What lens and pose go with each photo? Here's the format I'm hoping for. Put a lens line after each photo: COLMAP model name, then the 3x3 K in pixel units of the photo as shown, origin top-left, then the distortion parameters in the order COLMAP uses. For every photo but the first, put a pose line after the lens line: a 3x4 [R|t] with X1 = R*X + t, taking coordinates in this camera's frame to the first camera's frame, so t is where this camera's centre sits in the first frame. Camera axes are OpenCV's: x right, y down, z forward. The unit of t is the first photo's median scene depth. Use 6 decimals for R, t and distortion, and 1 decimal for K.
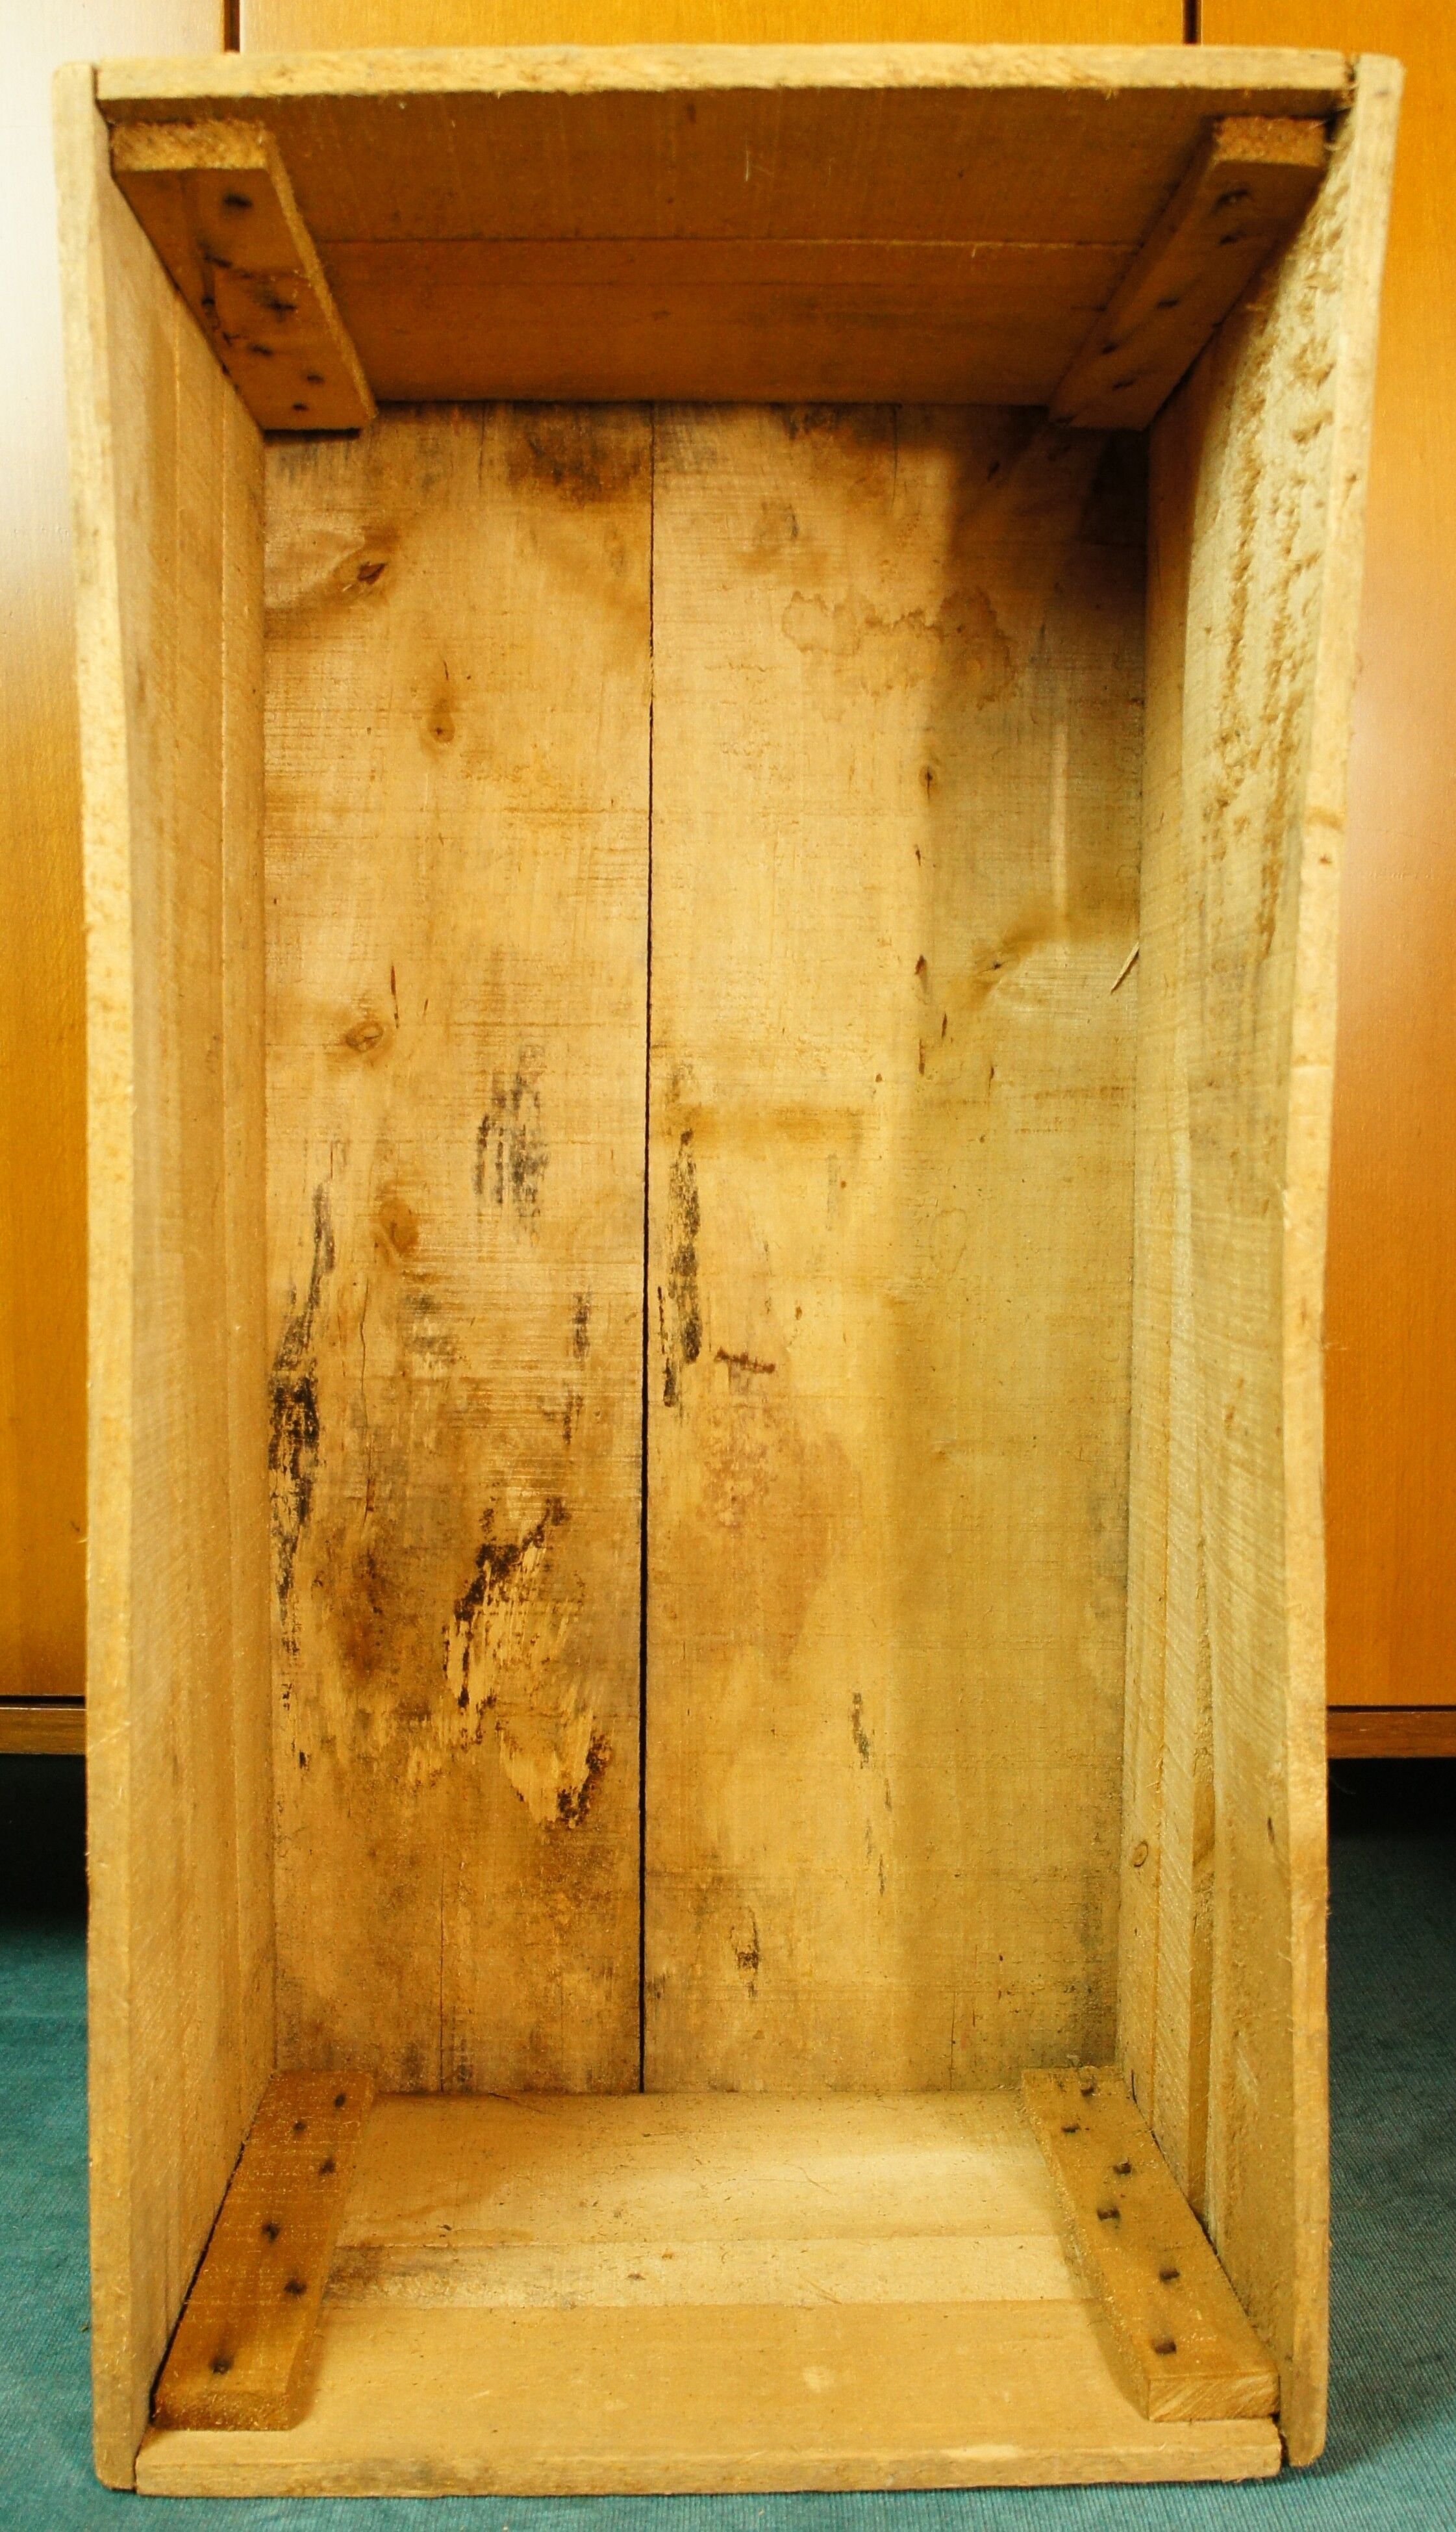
lens RADIAL K [[2520.4, 0, 723.4], [0, 2520.4, 1361.0], [0, 0, 1]] dist [-0.010808, -0.011732]
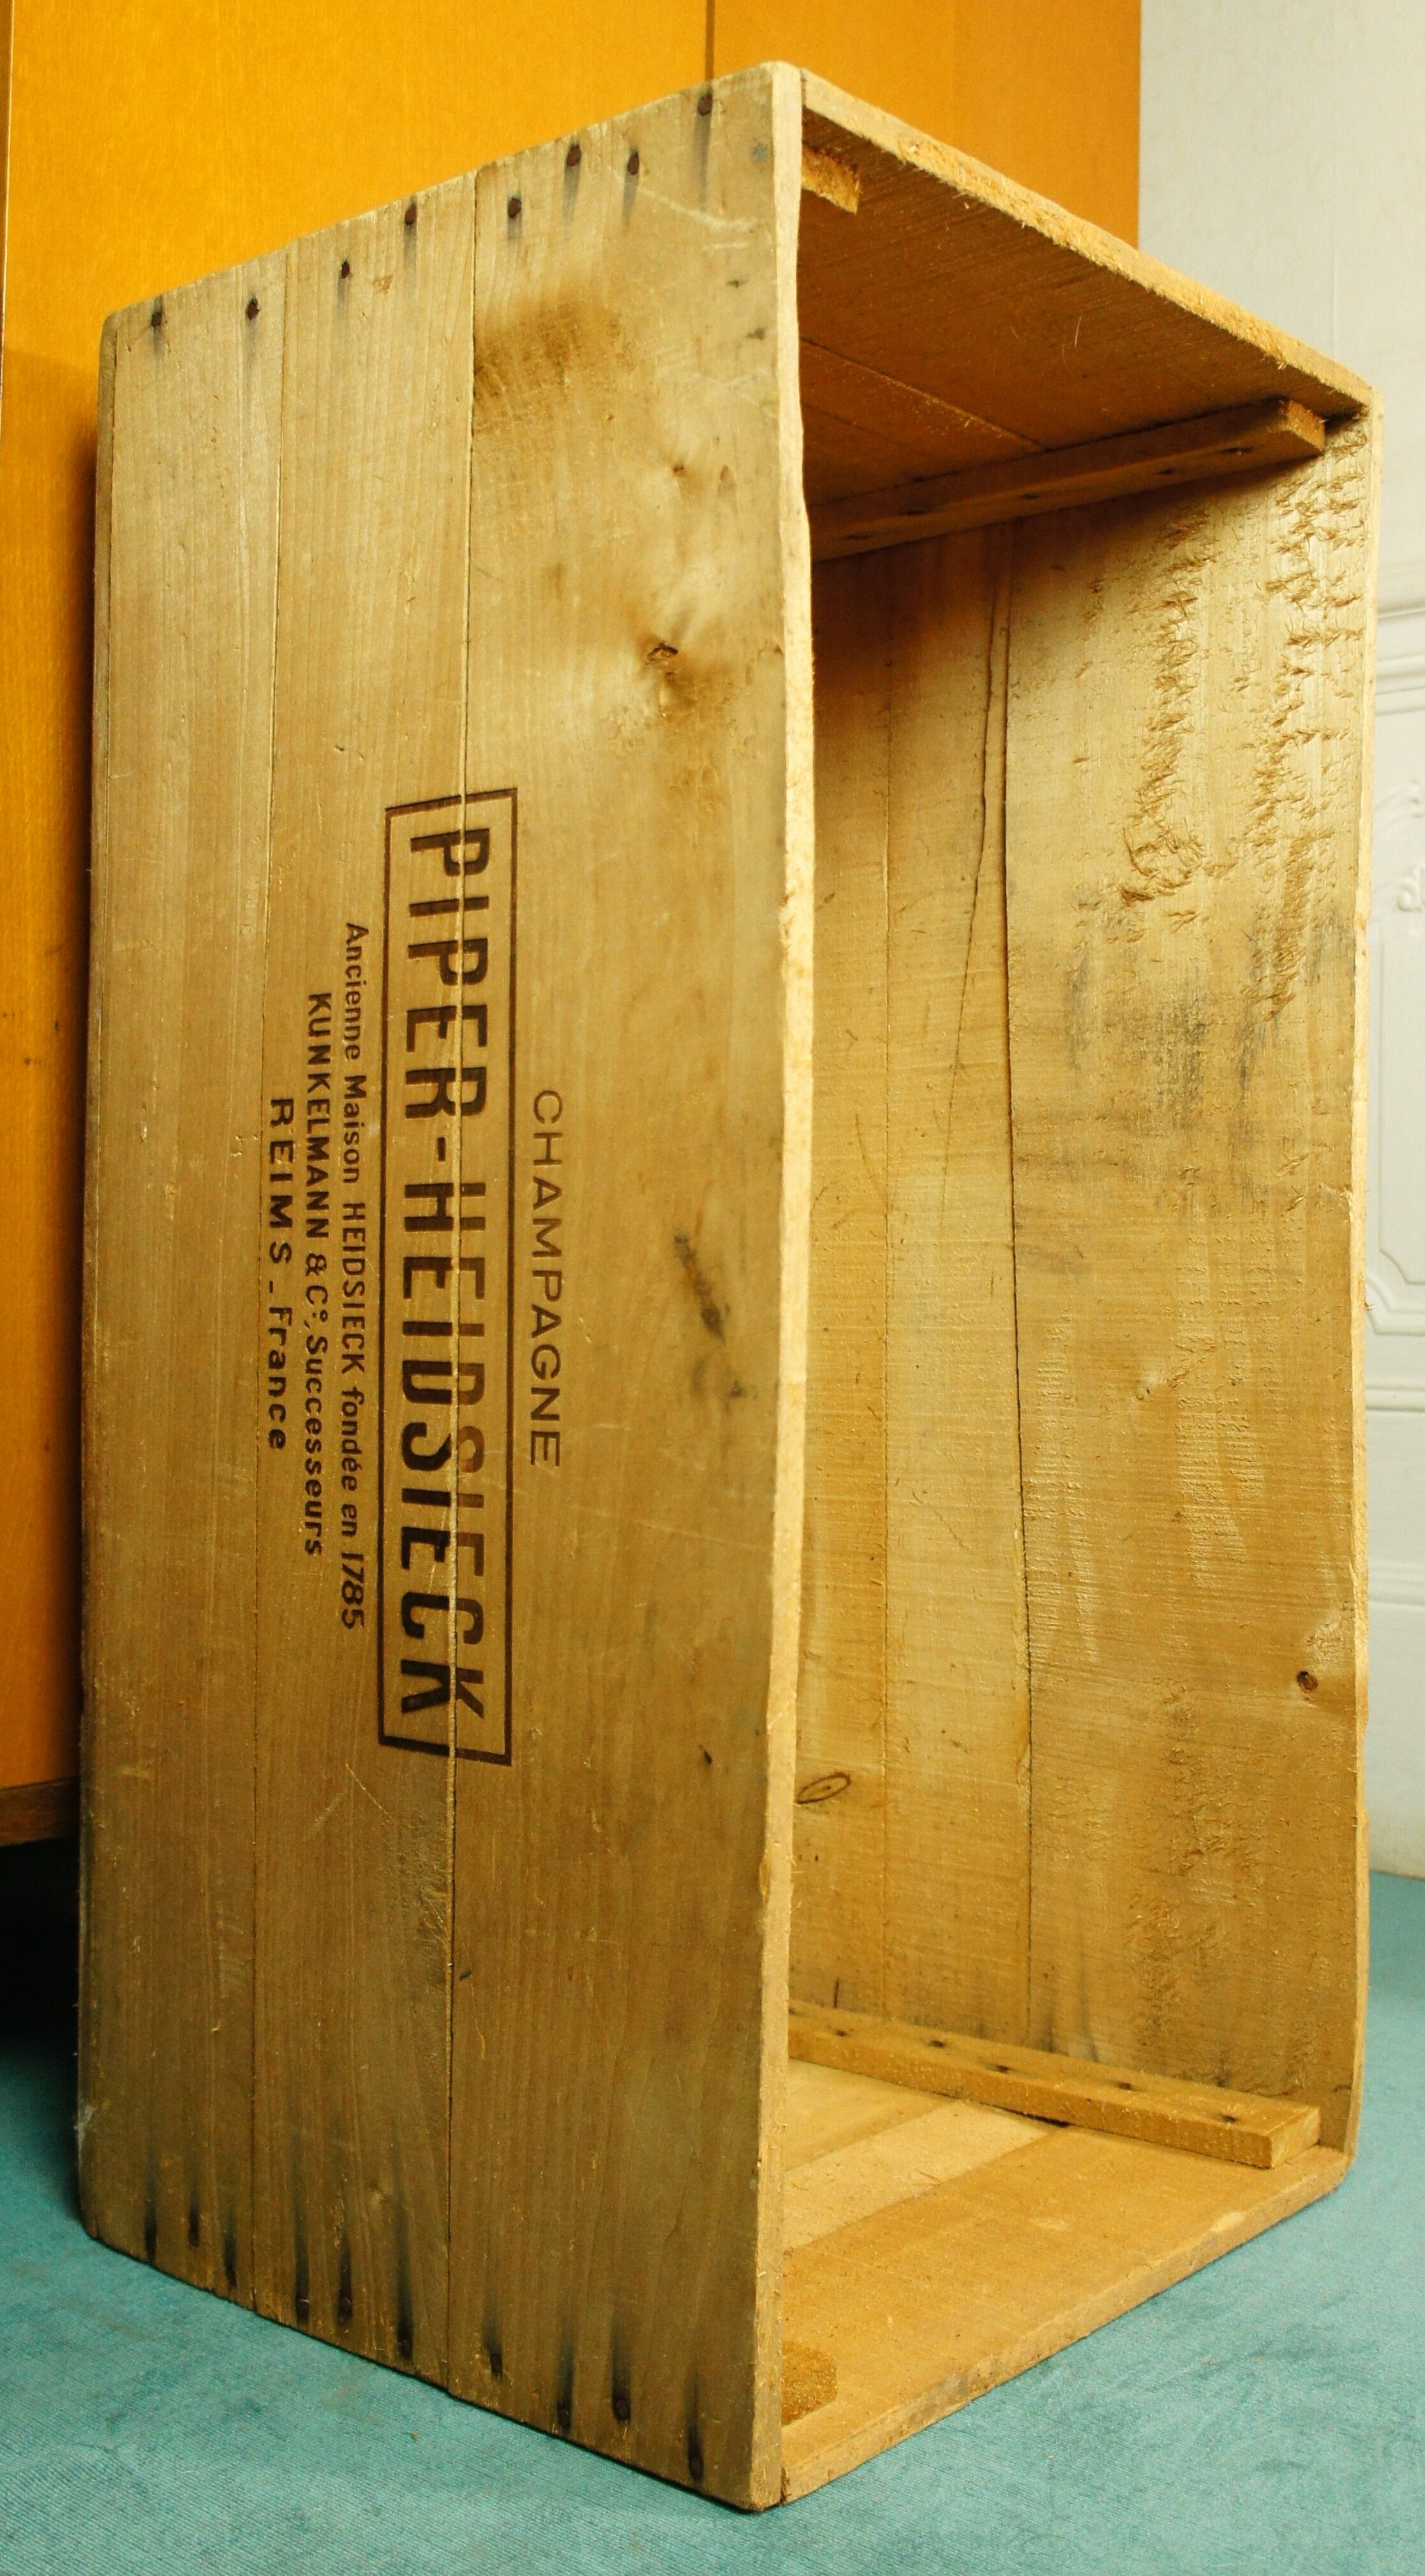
lens RADIAL K [[2575.6, 0, 712.5], [0, 2575.6, 1288.0], [0, 0, 1]] dist [0.000947, -0.001991]
pose [[0.664347, 0.002169, 0.747421, -1.015929], [0.050077, 0.997620, -0.047406, 0.030692], [-0.745745, 0.068923, 0.662657, 0.337547]]
